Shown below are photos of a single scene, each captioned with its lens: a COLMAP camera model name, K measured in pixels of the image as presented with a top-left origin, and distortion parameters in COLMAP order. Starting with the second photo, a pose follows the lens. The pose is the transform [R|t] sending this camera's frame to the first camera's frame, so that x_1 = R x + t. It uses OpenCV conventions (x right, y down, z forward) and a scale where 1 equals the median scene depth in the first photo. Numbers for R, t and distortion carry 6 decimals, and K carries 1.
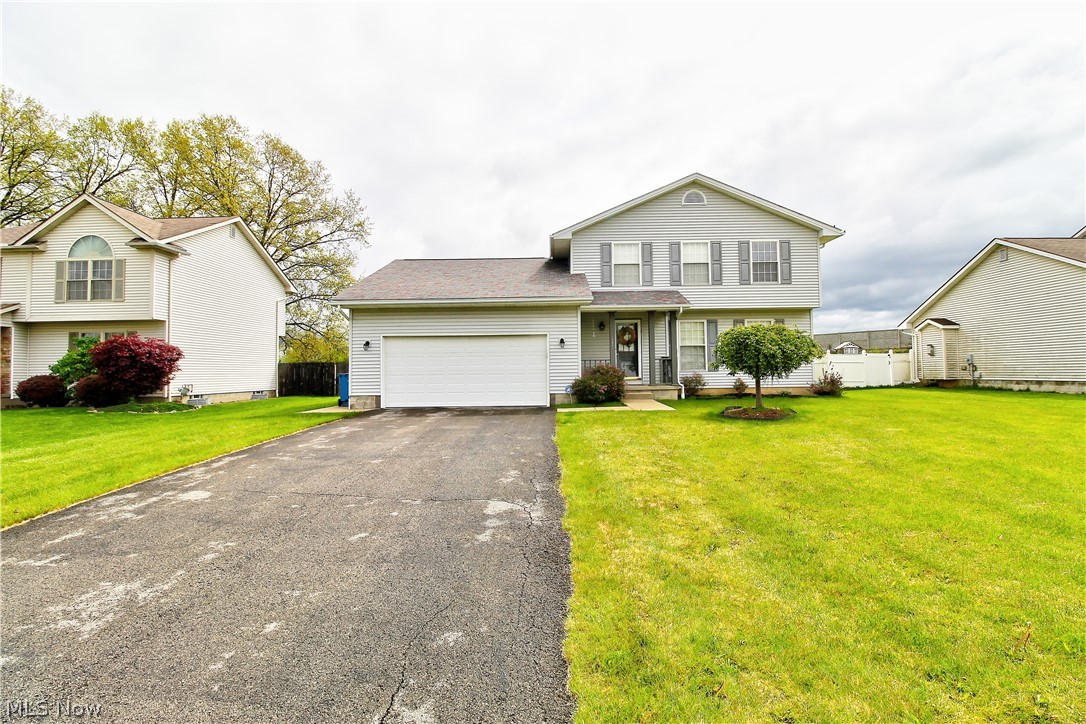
lens RADIAL K [[498.7, 0, 543.9], [0, 498.7, 360.8], [0, 0, 1]] dist [-0.012304, -0.004833]
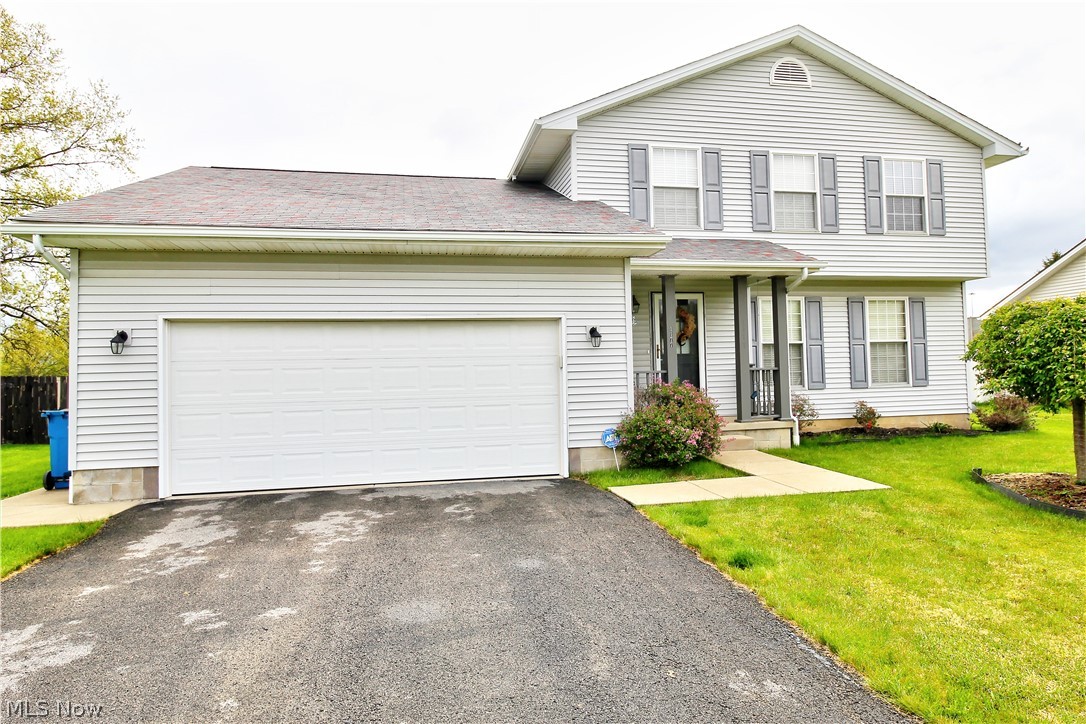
lens RADIAL K [[661.6, 0, 546.9], [0, 661.6, 360.5], [0, 0, 1]] dist [-0.004682, -0.004563]
pose [[0.976517, -0.005040, 0.215383, -0.116830], [0.006225, 0.999969, -0.004823, -0.009700], [-0.215352, 0.006050, 0.976518, 0.352916]]
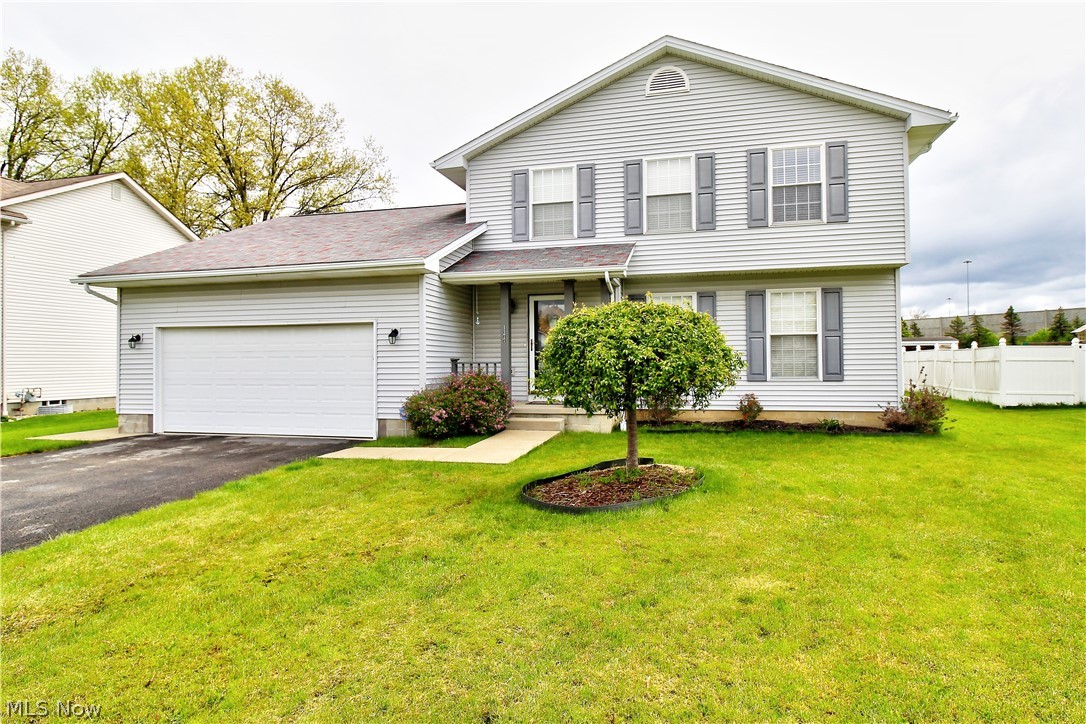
lens RADIAL K [[622.3, 0, 539.6], [0, 622.3, 359.9], [0, 0, 1]] dist [-0.007773, -0.003809]
pose [[0.970760, 0.004436, -0.240010, 0.333237], [0.000786, 0.999765, 0.021659, -0.019668], [0.240050, -0.021214, 0.970529, 0.259507]]
